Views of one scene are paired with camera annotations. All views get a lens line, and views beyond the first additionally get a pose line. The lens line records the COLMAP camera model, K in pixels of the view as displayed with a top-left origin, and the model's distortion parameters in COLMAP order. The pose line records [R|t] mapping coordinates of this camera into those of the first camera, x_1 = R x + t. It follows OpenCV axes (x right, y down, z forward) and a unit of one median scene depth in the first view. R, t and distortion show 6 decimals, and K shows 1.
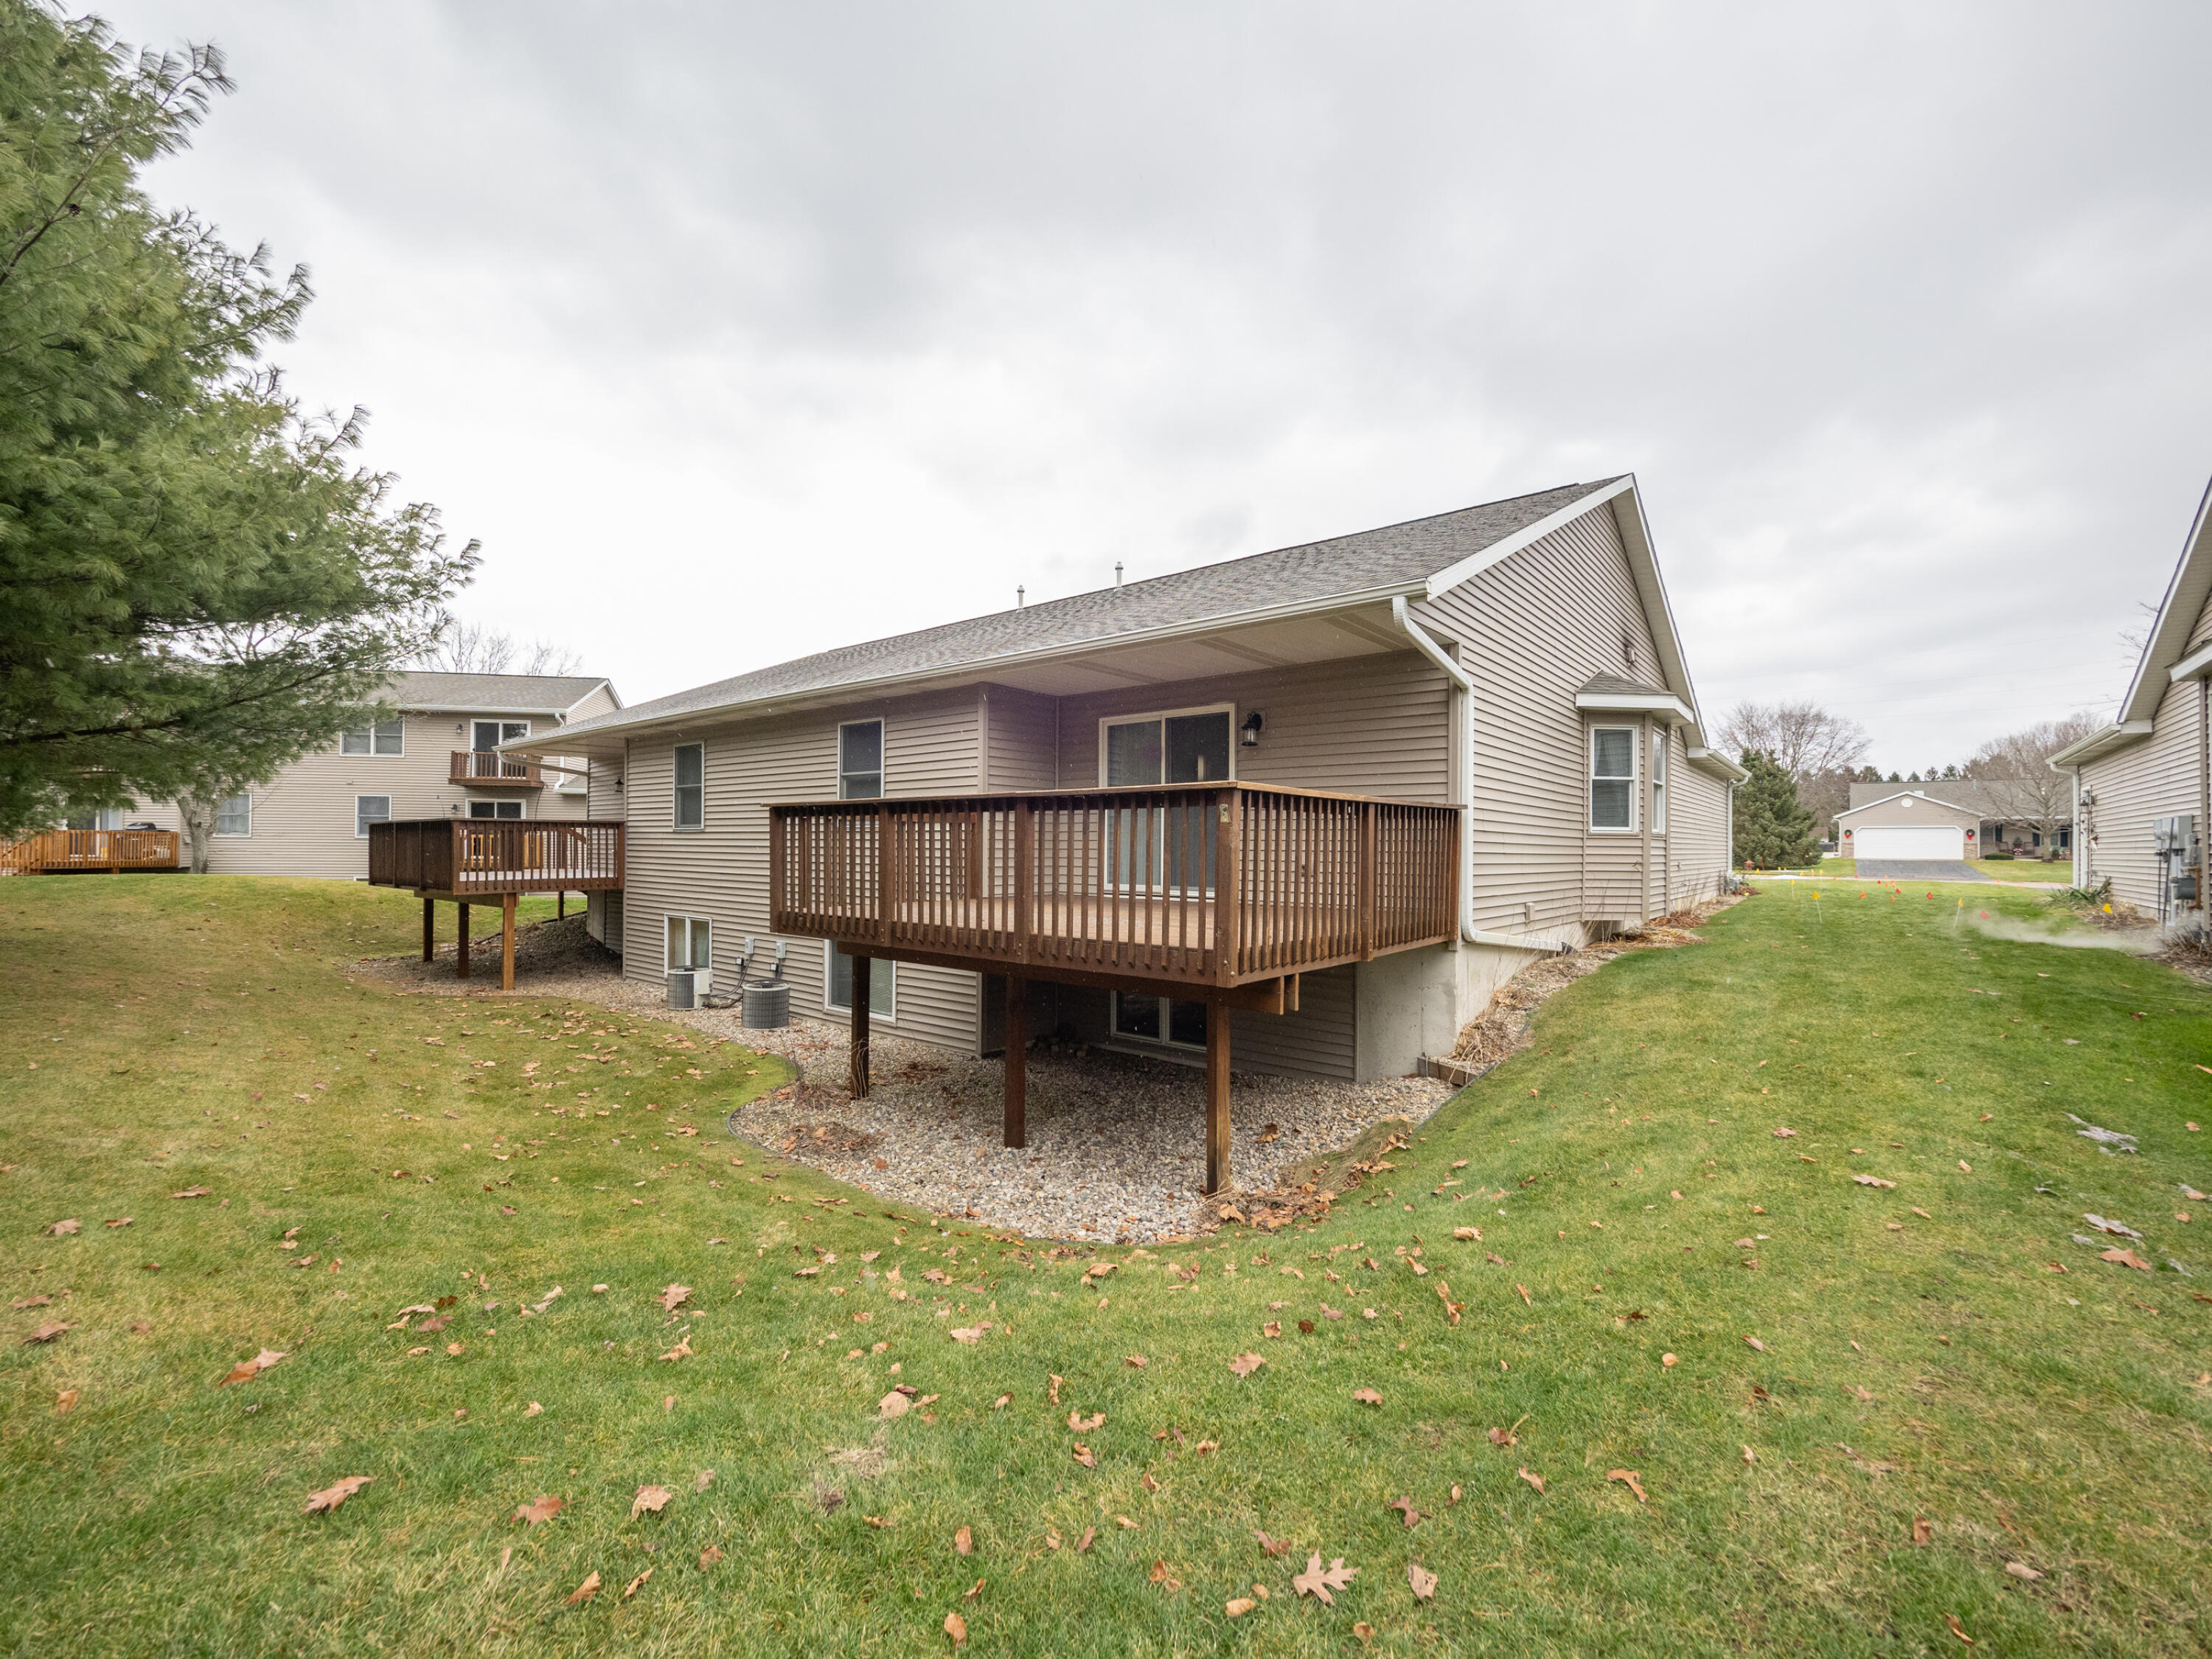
lens RADIAL K [[925.8, 0, 1106.0], [0, 925.8, 829.5], [0, 0, 1]] dist [-0.001171, -0.000051]
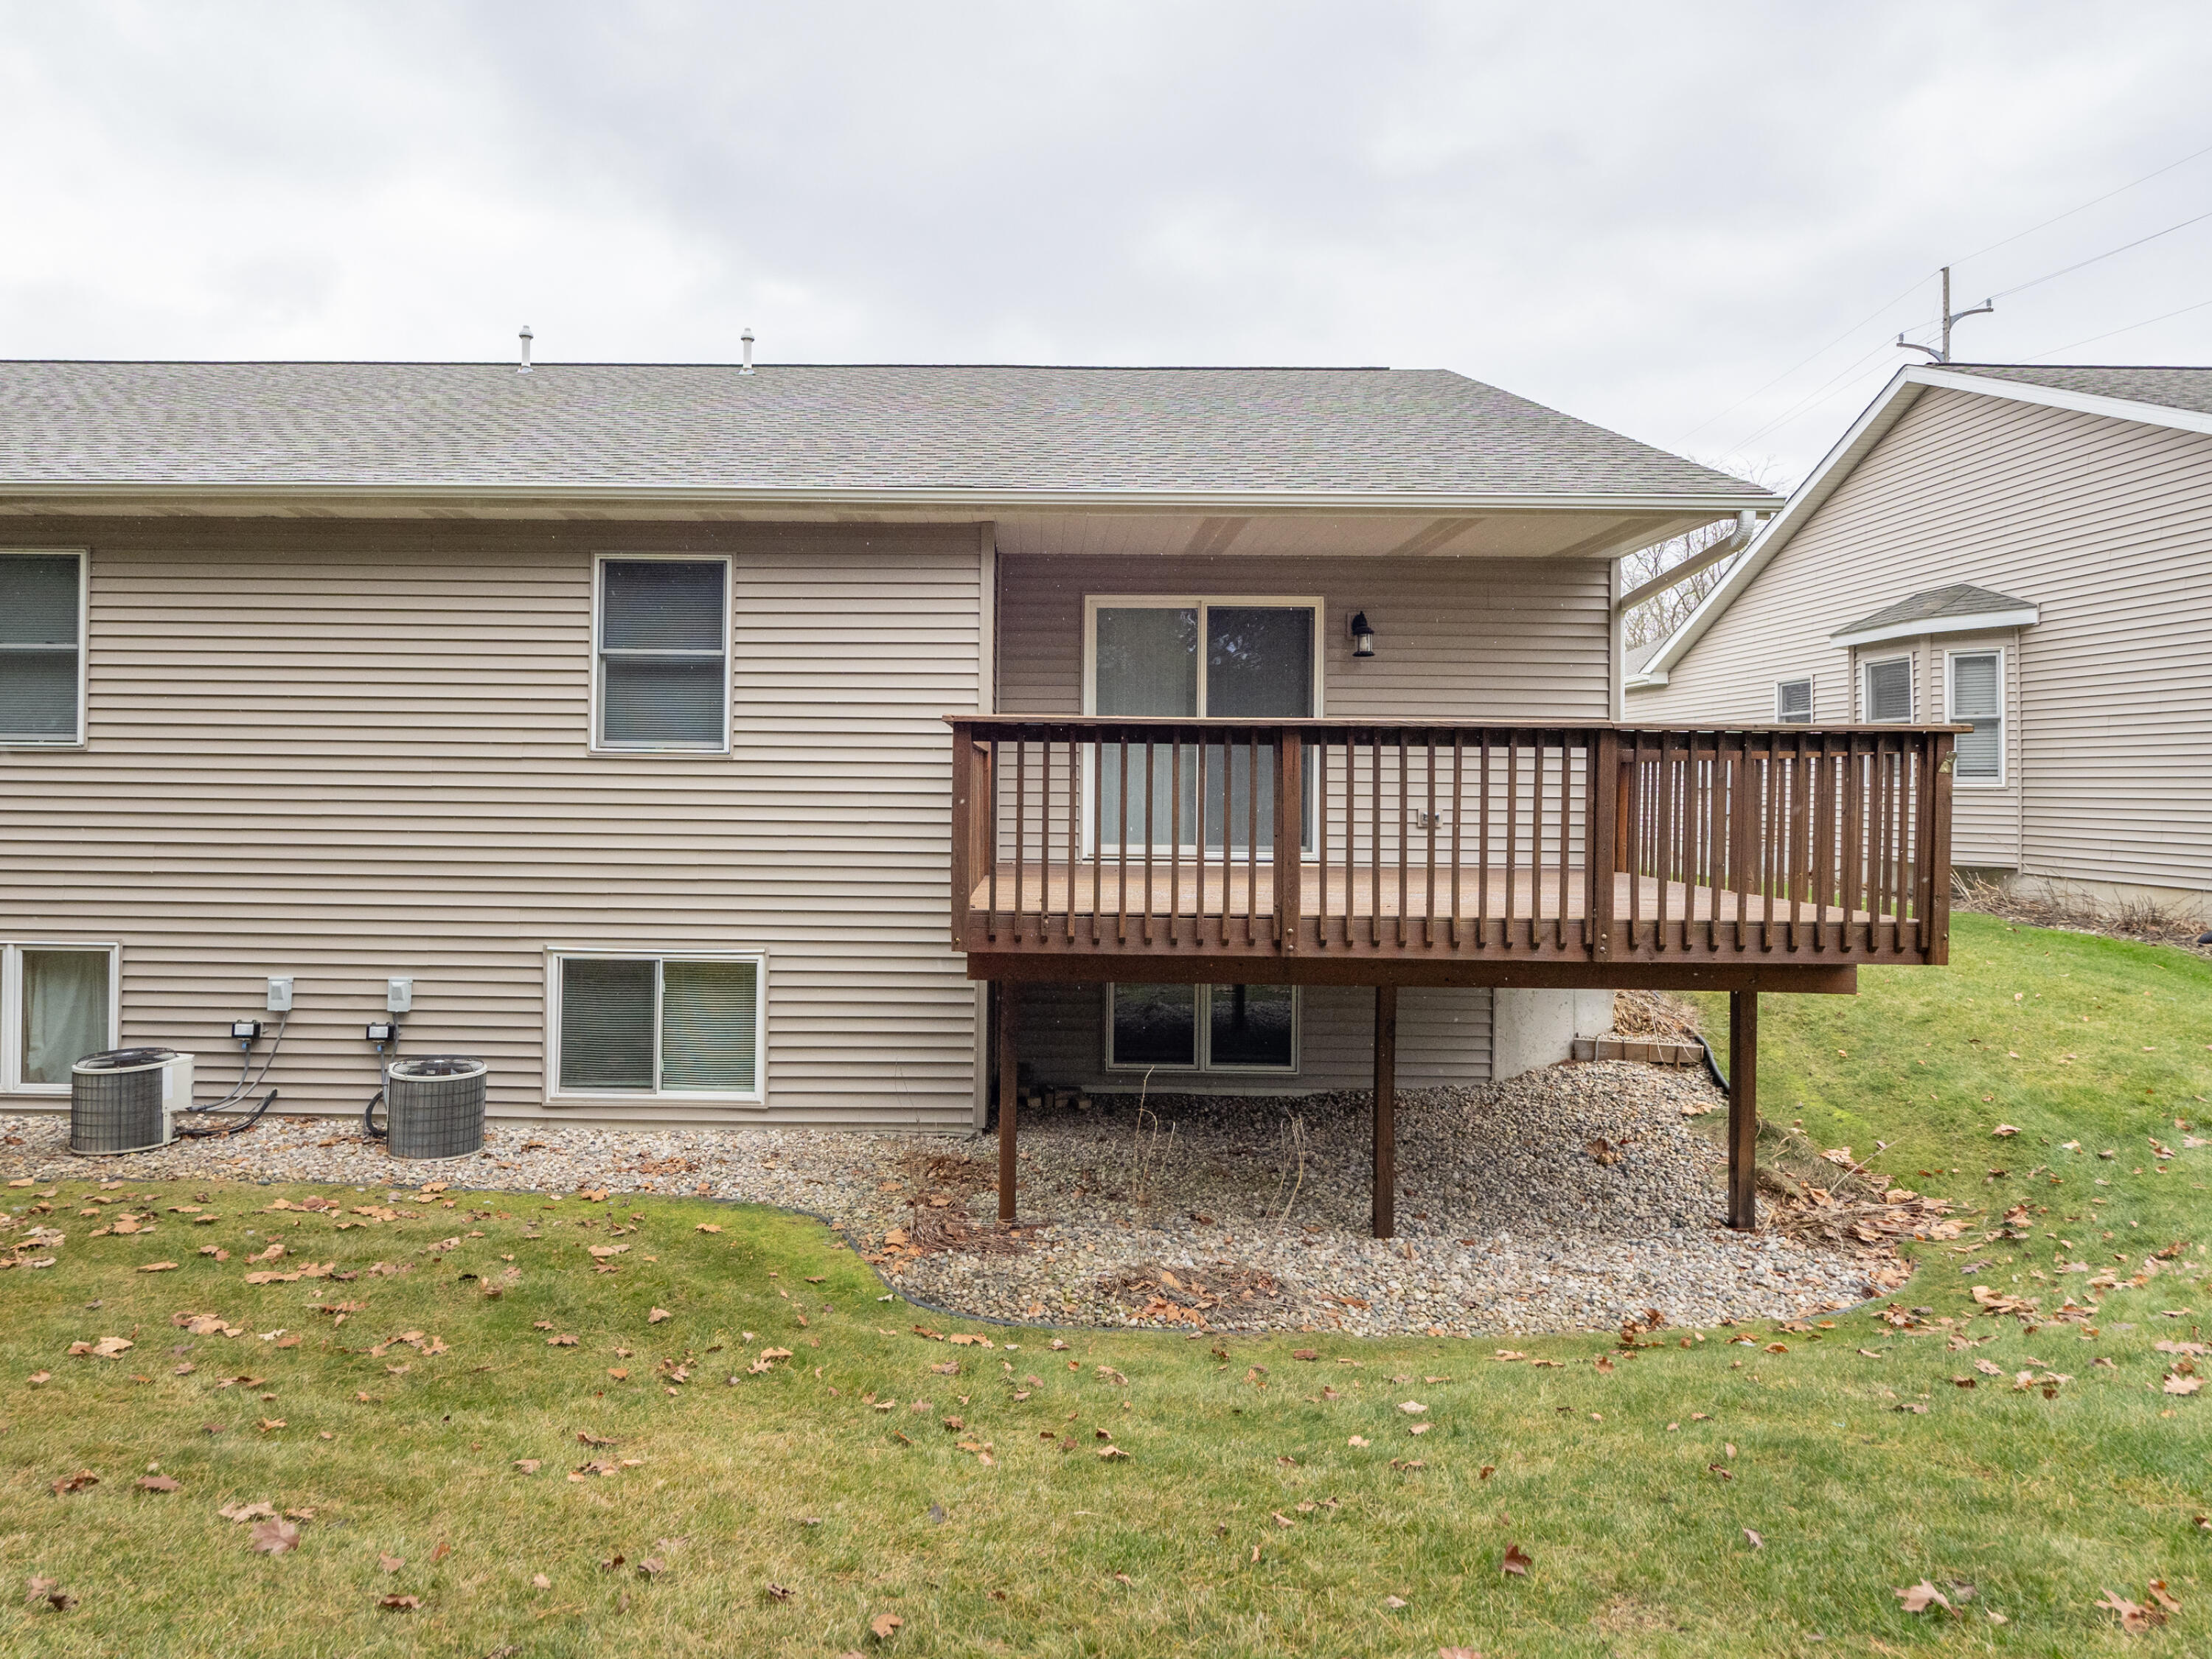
lens RADIAL K [[1328.1, 0, 1099.9], [0, 1328.1, 756.4], [0, 0, 1]] dist [0.001490, -0.000128]
pose [[0.777012, 0.014463, 0.629320, -0.634419], [-0.017505, 0.999846, -0.001366, -0.003739], [-0.629243, -0.009955, 0.777145, 0.268569]]
